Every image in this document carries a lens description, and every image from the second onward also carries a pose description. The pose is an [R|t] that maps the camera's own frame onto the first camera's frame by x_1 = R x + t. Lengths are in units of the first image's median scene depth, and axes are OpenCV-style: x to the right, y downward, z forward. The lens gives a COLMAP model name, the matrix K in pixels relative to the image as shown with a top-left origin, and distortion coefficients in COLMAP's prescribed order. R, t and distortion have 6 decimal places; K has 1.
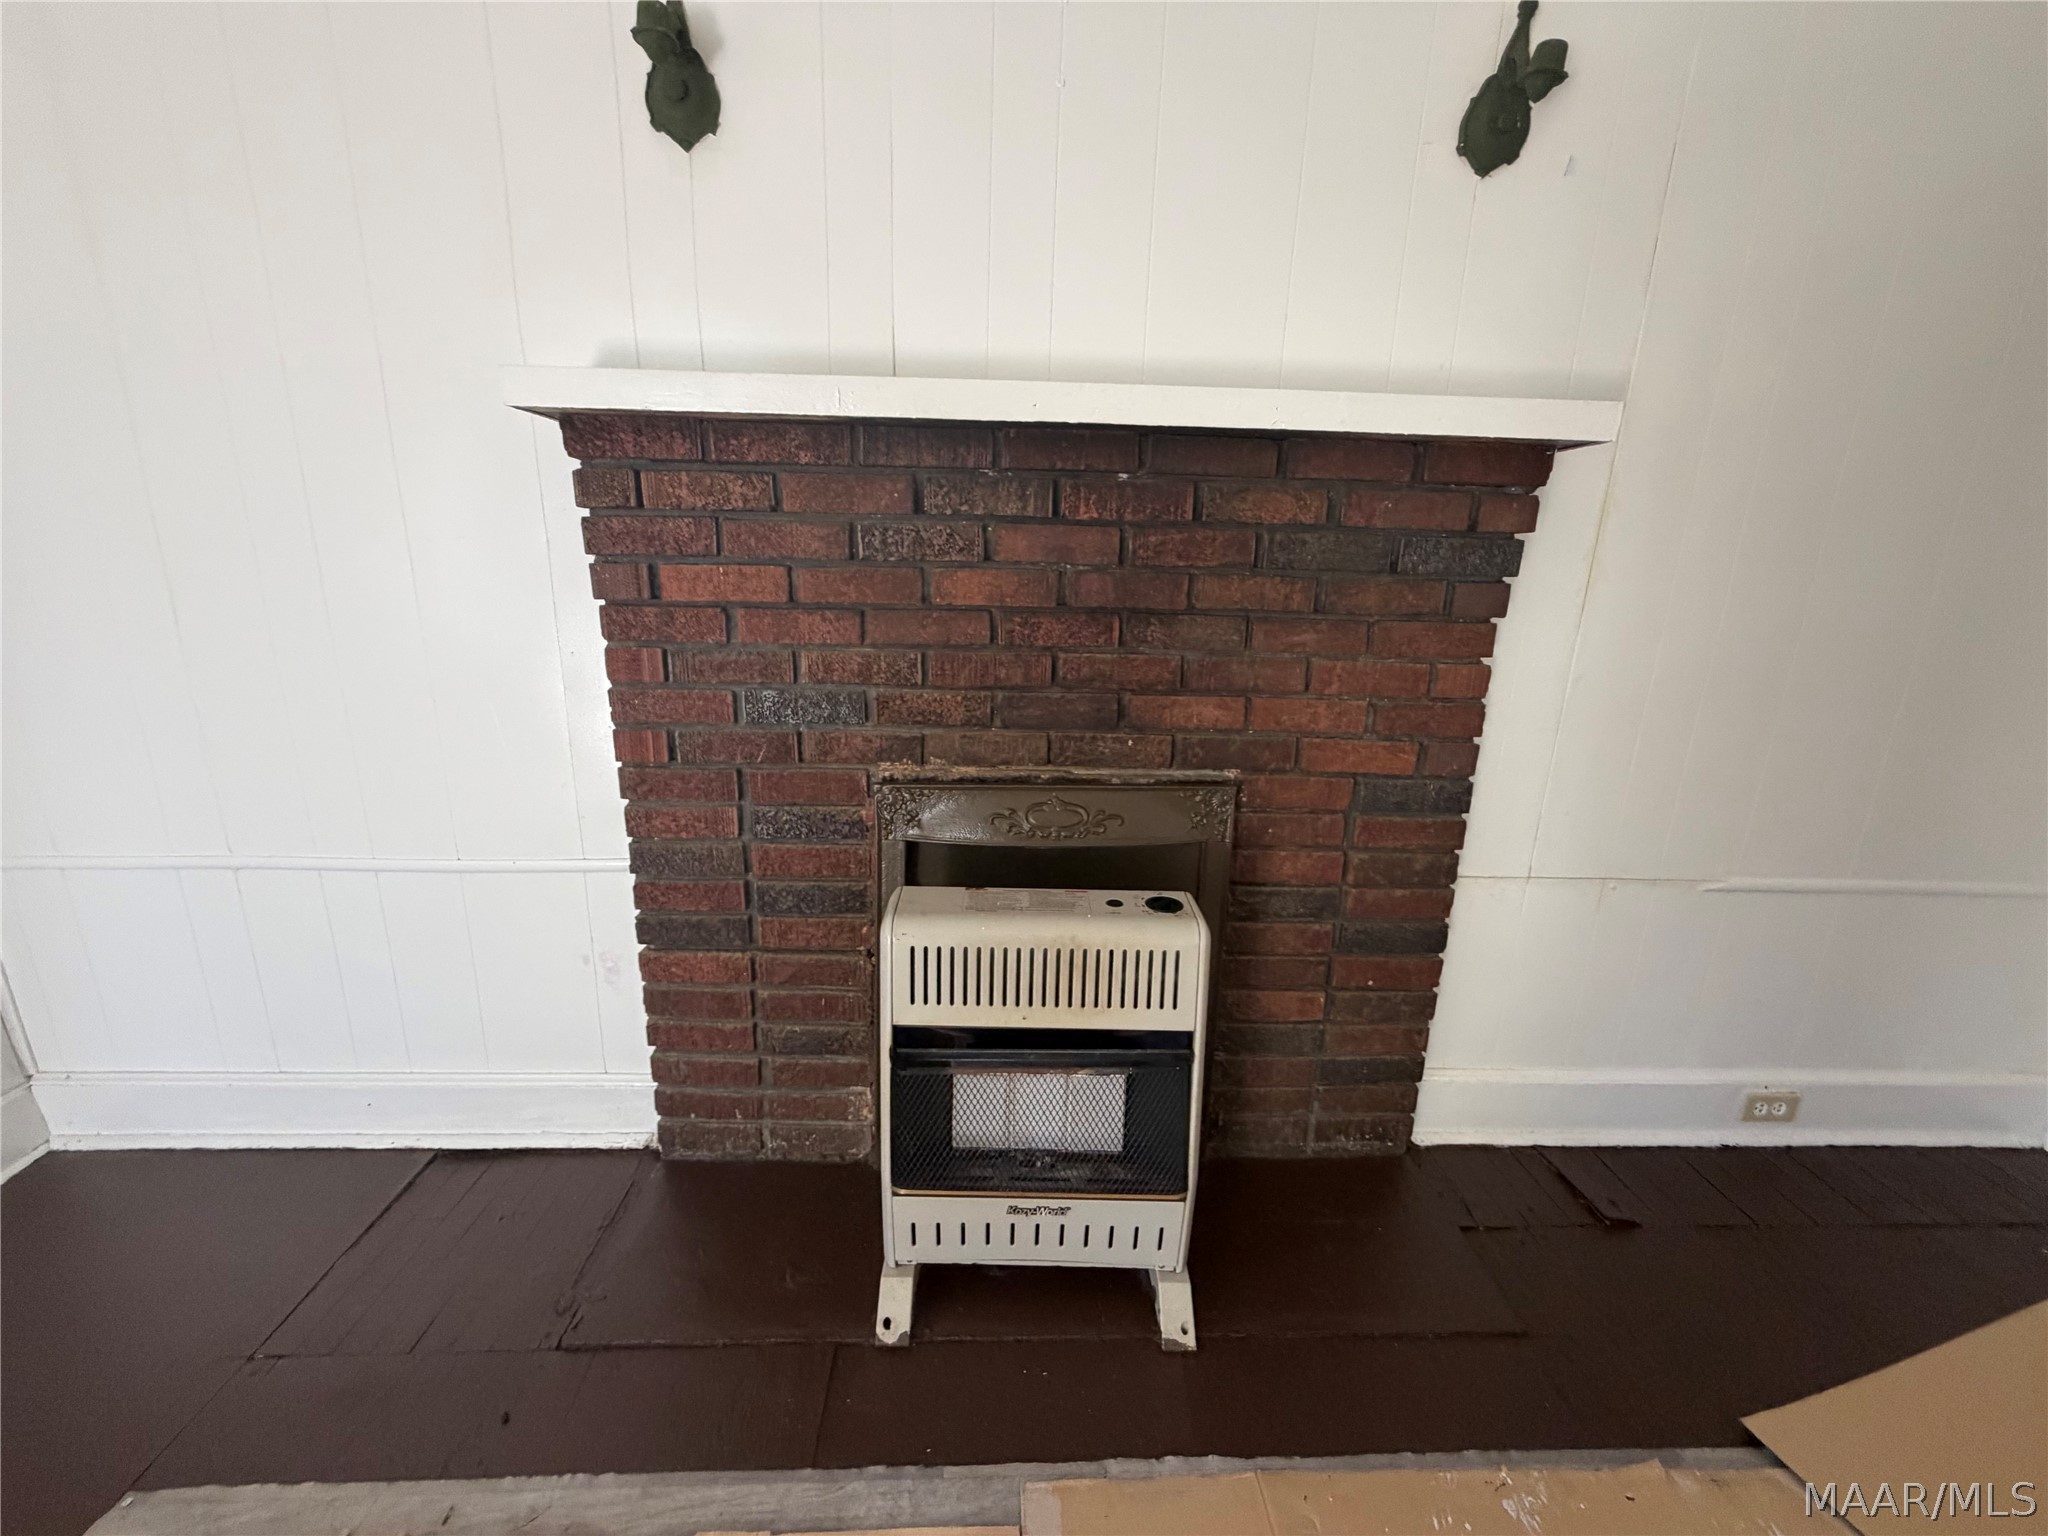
lens RADIAL K [[831.7, 0, 1015.8], [0, 831.7, 773.2], [0, 0, 1]] dist [-0.003975, -0.000160]
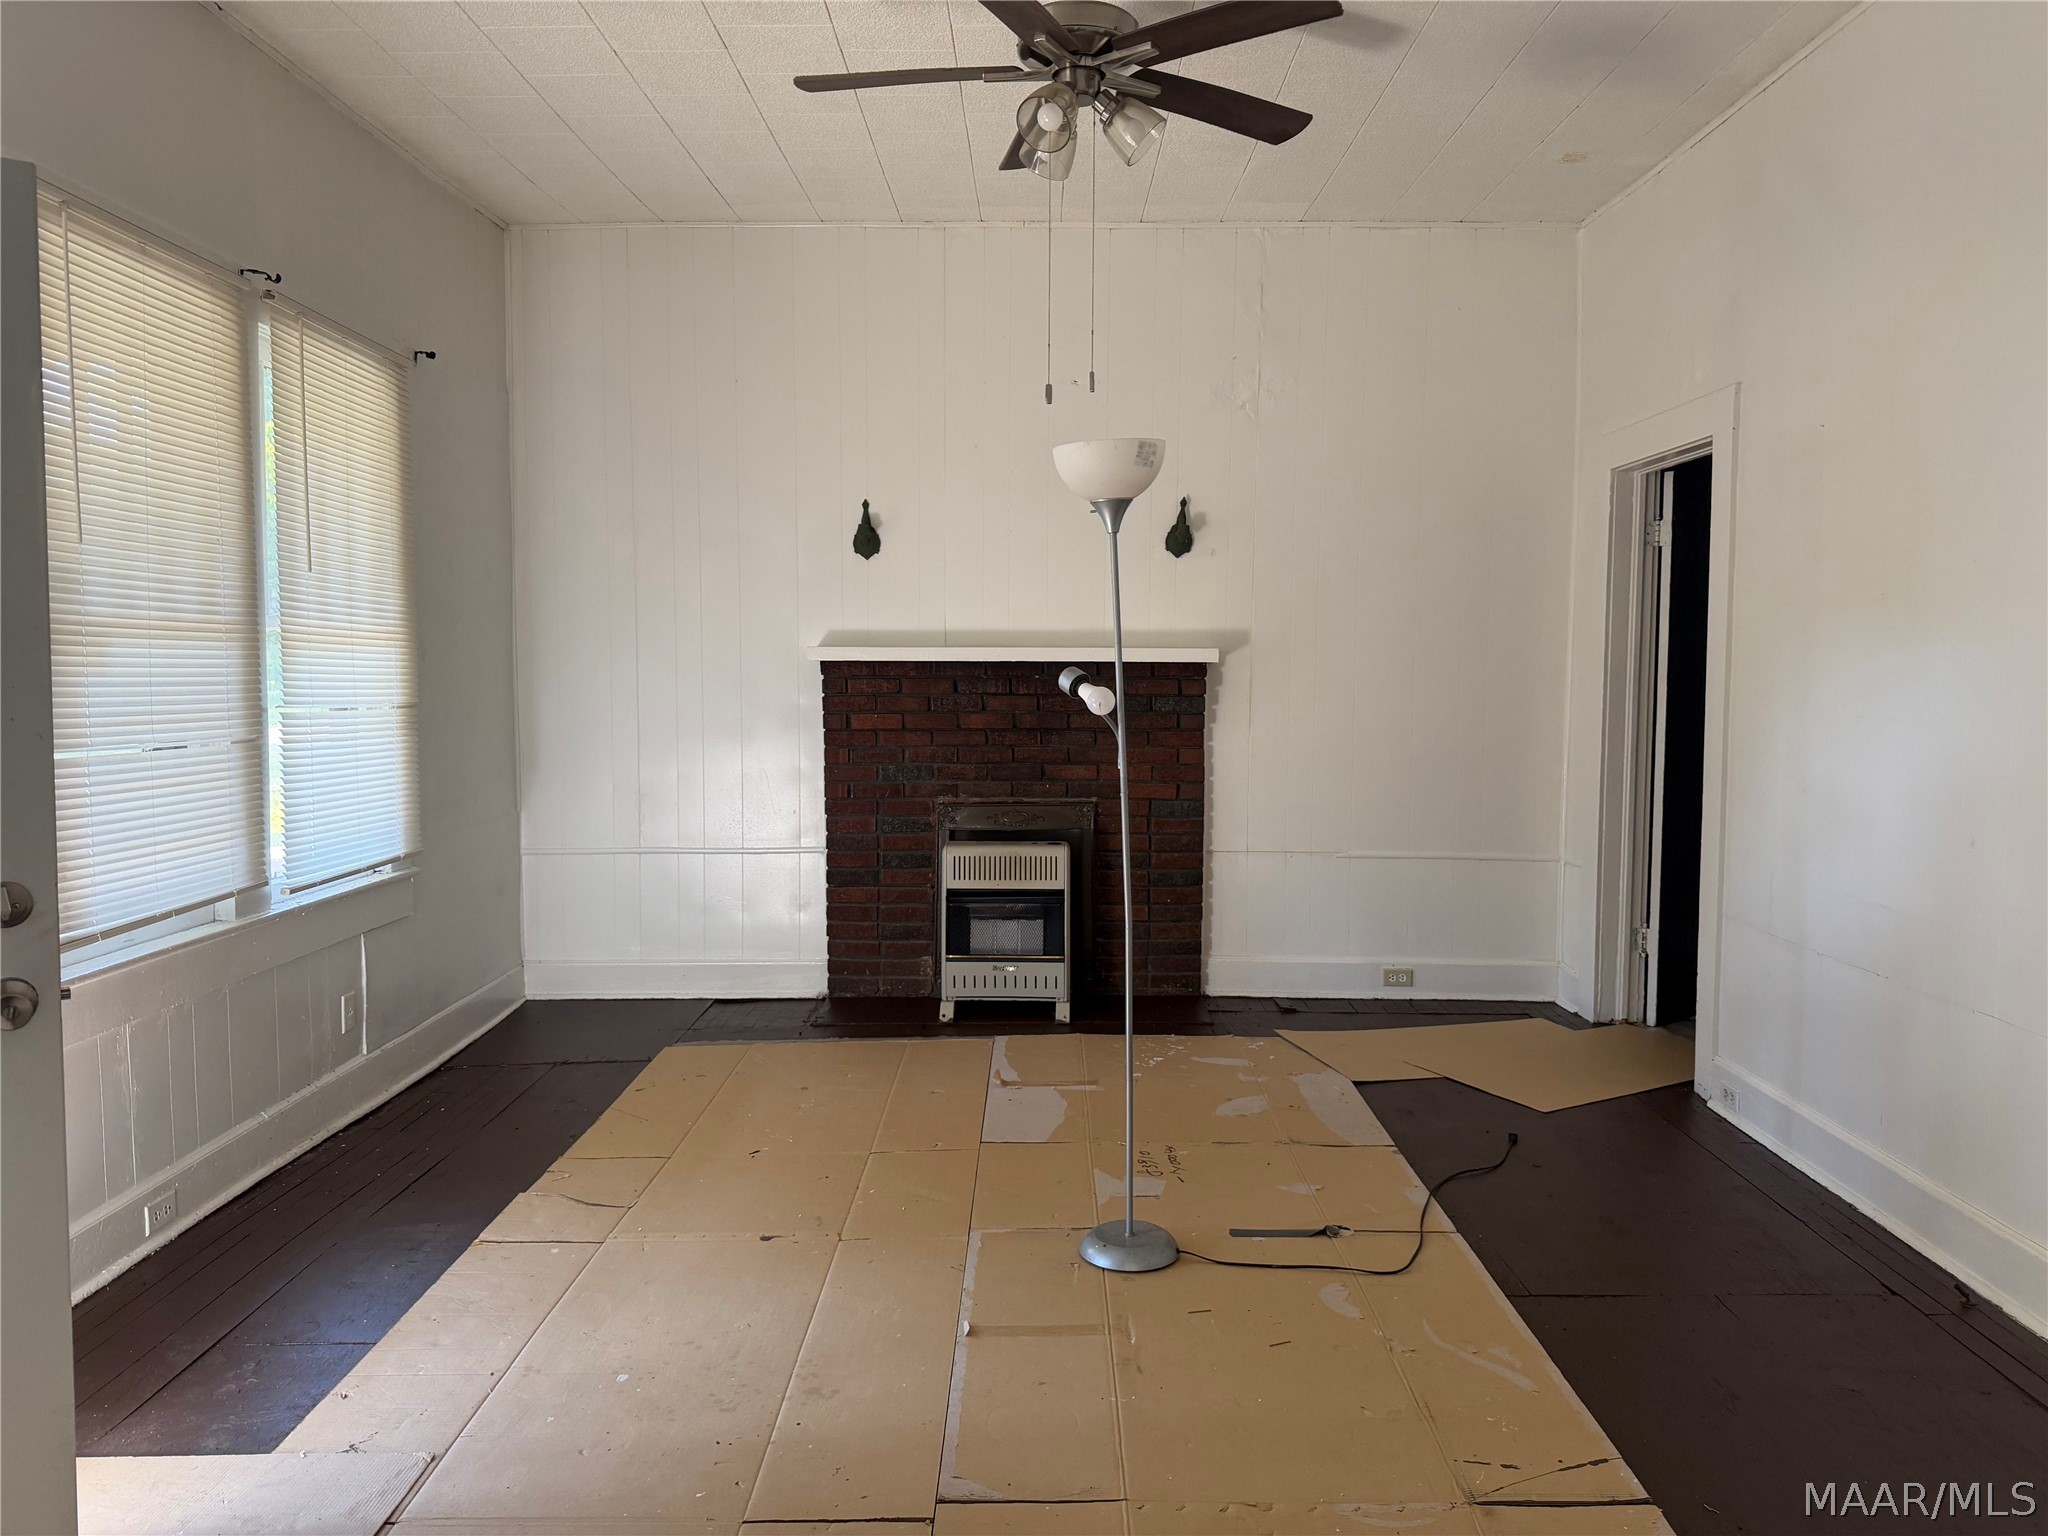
lens RADIAL K [[1418.4, 0, 1025.1], [0, 1418.4, 771.1], [0, 0, 1]] dist [0.040687, -0.066641]
pose [[0.998999, -0.018827, -0.040575, 0.247006], [0.011594, 0.985090, -0.171647, 0.620723], [0.043202, 0.171004, 0.984323, -2.985034]]
